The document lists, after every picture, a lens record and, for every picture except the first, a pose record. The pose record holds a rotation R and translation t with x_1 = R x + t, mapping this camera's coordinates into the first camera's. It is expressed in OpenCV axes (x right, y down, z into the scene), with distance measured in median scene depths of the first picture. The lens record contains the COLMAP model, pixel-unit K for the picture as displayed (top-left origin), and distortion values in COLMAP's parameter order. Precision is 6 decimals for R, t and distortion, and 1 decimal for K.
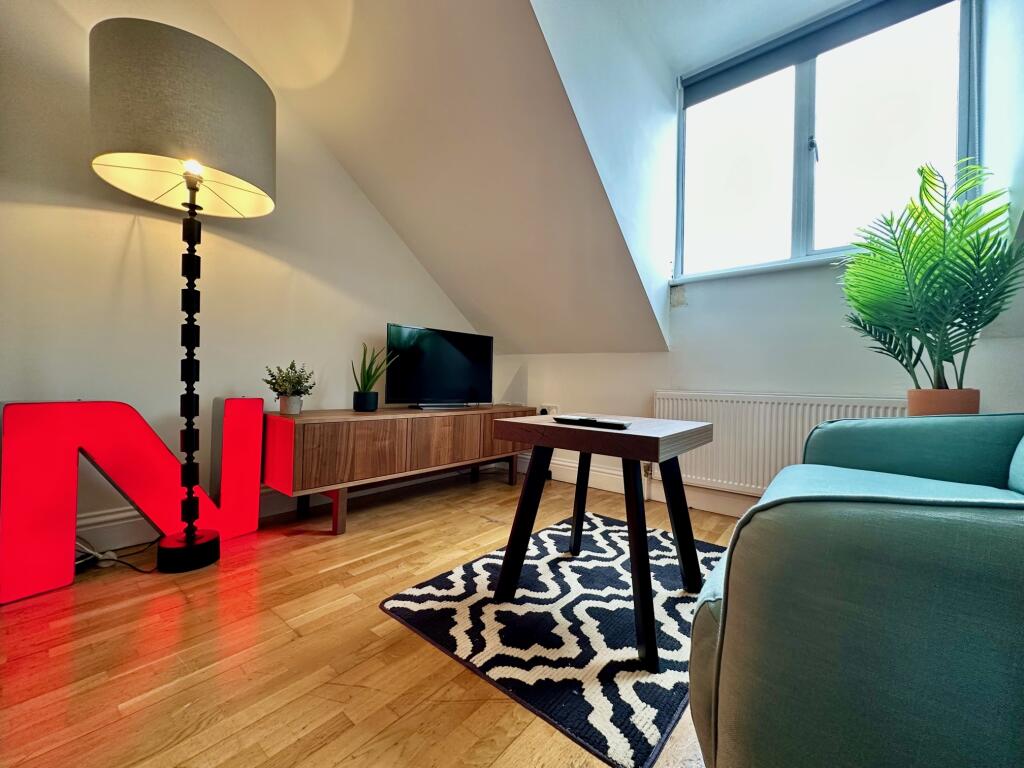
lens RADIAL K [[411.1, 0, 510.5], [0, 411.1, 382.2], [0, 0, 1]] dist [-0.003192, 0.000463]
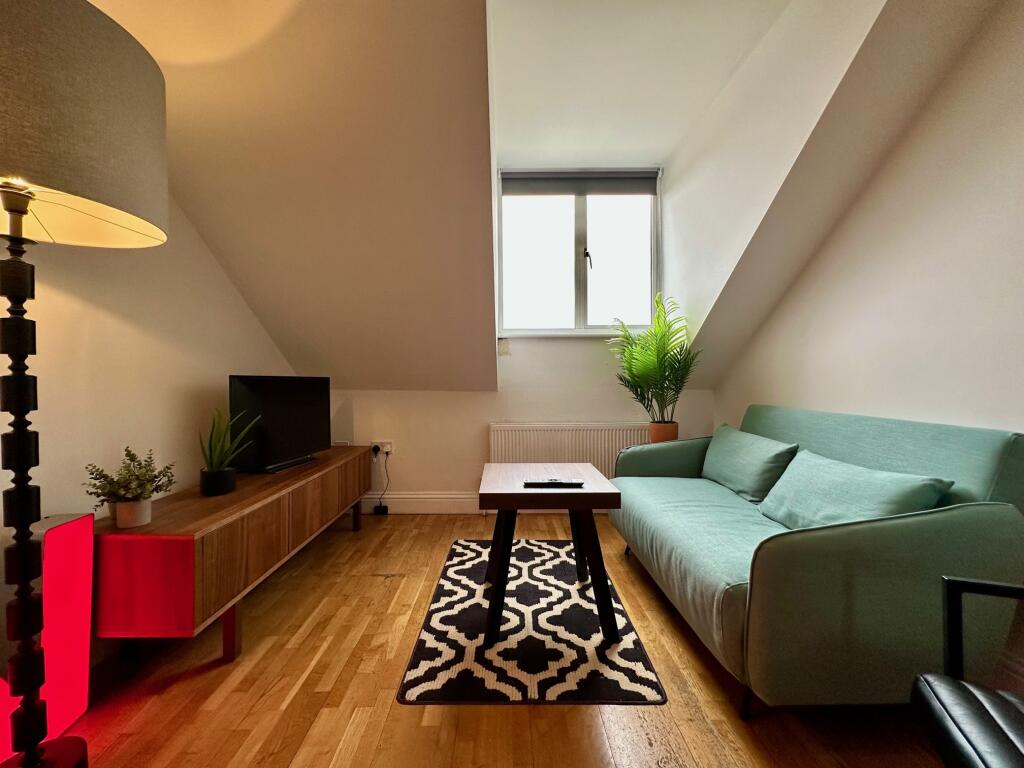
lens RADIAL K [[411.1, 0, 510.7], [0, 411.1, 380.3], [0, 0, 1]] dist [-0.003192, 0.000463]
pose [[0.760545, -0.029927, 0.648595, -0.714104], [0.020005, 0.999543, 0.022662, -0.250516], [-0.648977, -0.004261, 0.760796, 0.063350]]
